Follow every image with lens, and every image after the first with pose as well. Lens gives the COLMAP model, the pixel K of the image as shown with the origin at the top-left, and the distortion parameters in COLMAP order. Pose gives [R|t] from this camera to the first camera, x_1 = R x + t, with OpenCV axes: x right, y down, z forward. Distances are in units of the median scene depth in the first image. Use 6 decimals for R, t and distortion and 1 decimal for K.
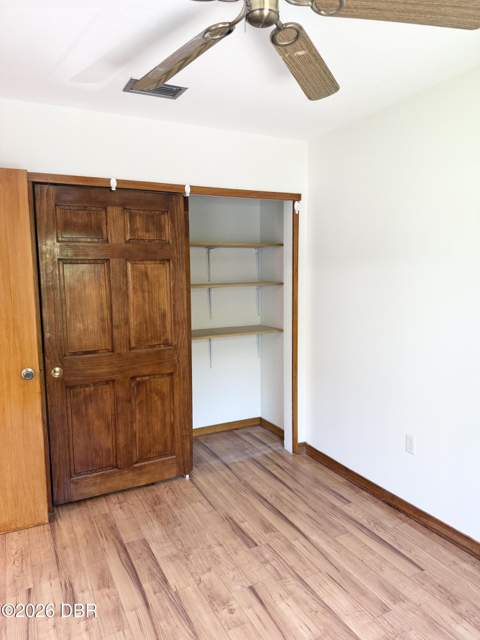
lens RADIAL K [[448.1, 0, 240.0], [0, 448.1, 320.0], [0, 0, 1]] dist [0.008648, -0.026668]
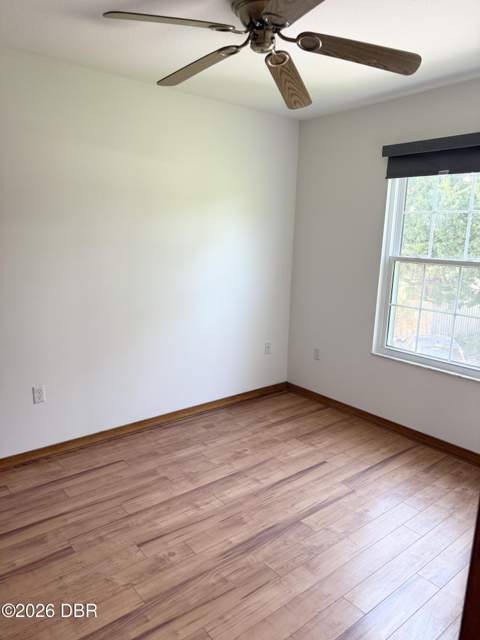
lens RADIAL K [[448.1, 0, 240.0], [0, 448.1, 320.0], [0, 0, 1]] dist [0.008648, -0.026668]
pose [[-0.195631, -0.186108, 0.962856, -0.908045], [0.095482, 0.973548, 0.207574, -0.089422], [-0.976018, 0.132543, -0.172686, 0.890068]]
